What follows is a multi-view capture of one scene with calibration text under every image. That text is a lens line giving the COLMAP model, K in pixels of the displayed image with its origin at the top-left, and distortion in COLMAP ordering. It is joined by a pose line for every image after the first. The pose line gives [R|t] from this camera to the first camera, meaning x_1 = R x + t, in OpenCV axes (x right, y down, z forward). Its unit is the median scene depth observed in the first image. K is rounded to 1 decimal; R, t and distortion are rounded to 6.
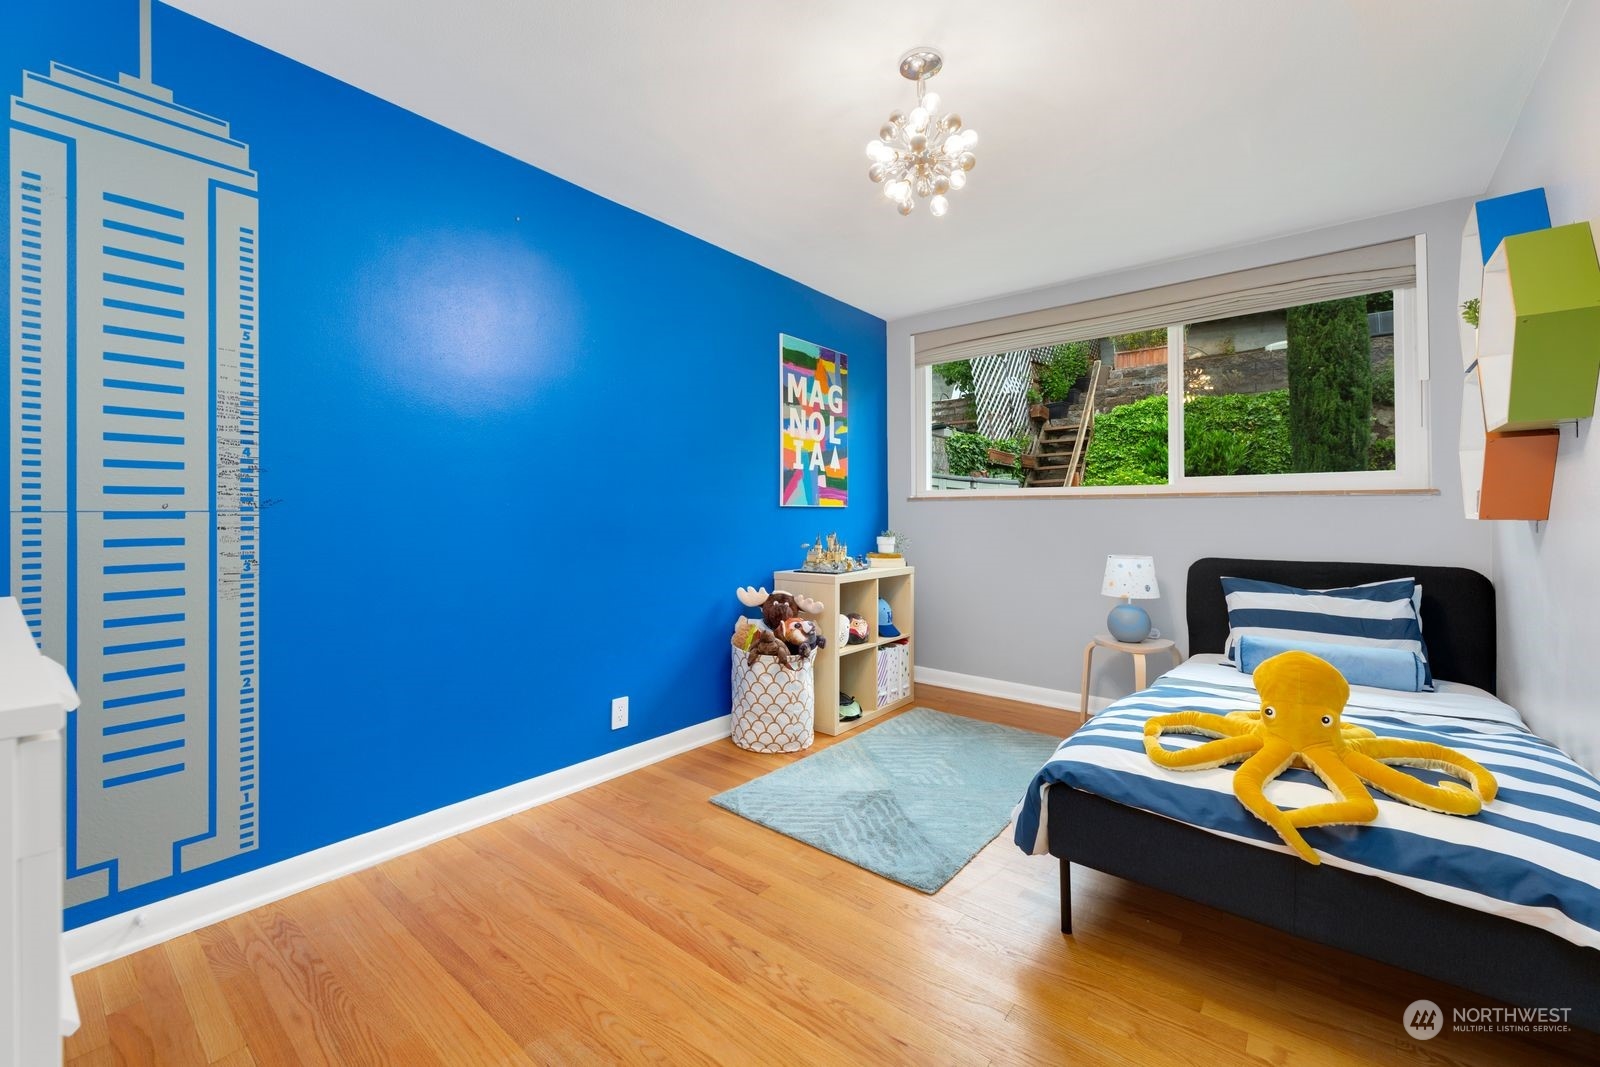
lens RADIAL K [[653.5, 0, 800.3], [0, 653.5, 521.6], [0, 0, 1]] dist [0.003334, 0.000176]
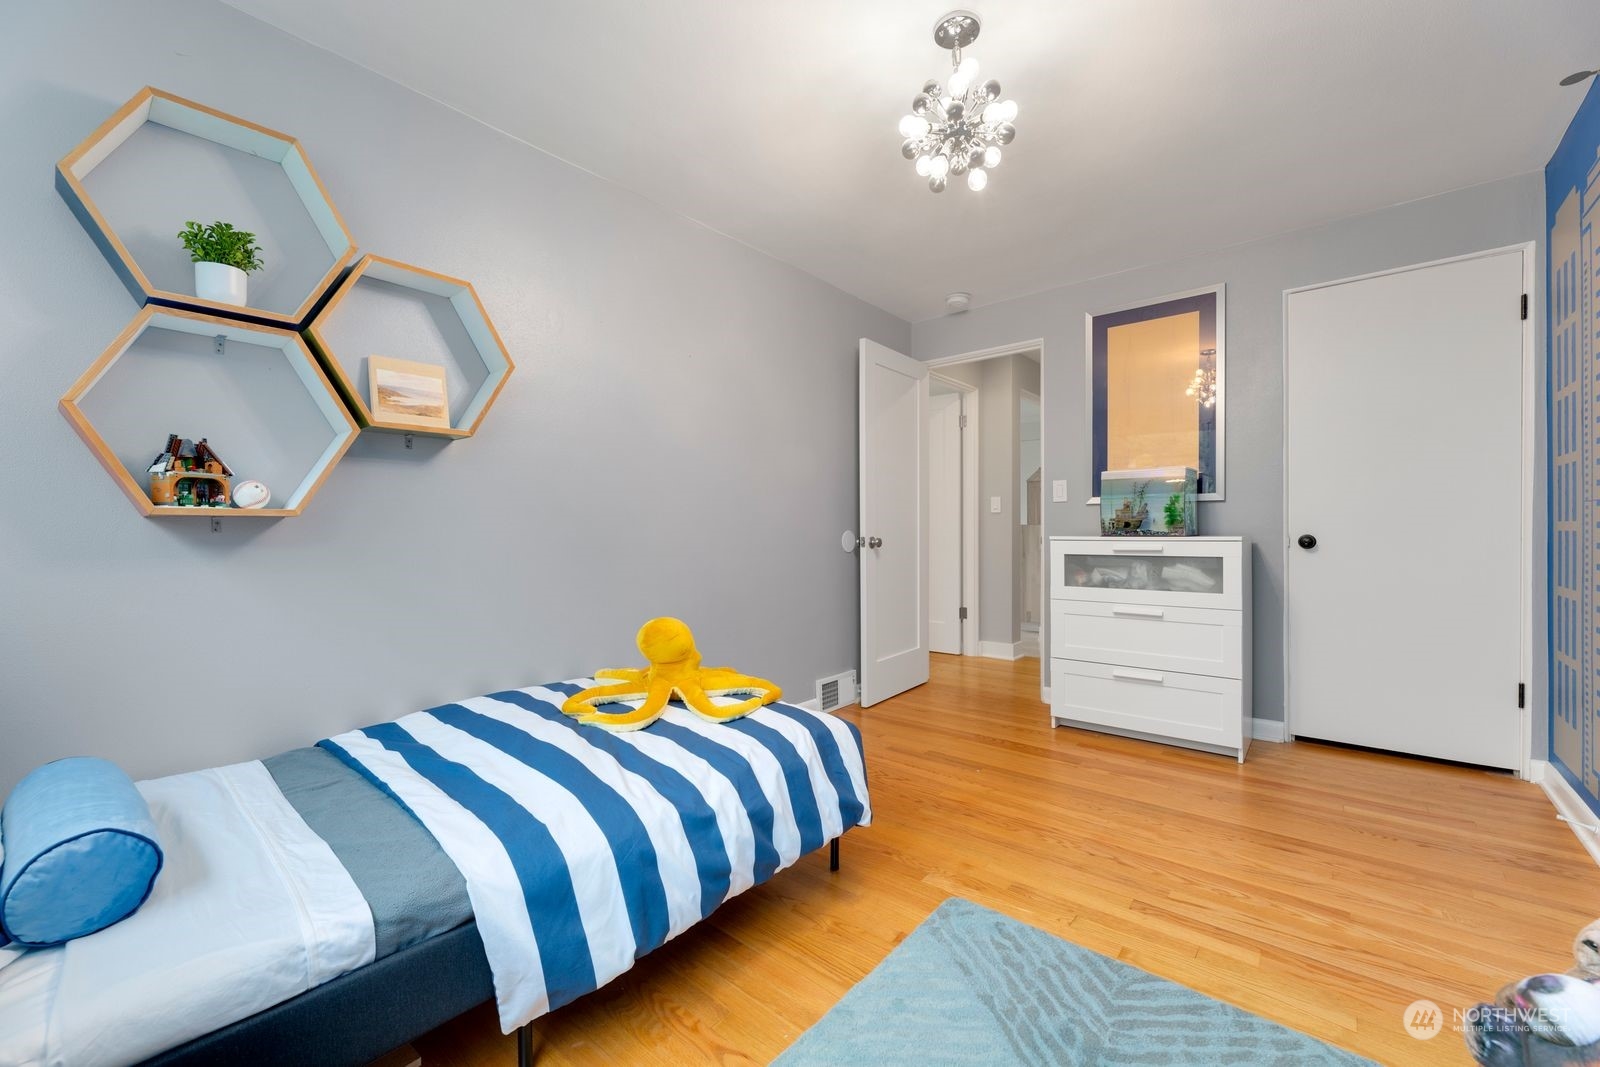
lens RADIAL K [[653.5, 0, 799.6], [0, 653.5, 524.9], [0, 0, 1]] dist [0.003334, 0.000176]
pose [[-0.999974, 0.004141, 0.005938, 0.345240], [0.004212, 0.999920, 0.011936, 0.010304], [-0.005888, 0.011961, -0.999911, 1.633203]]
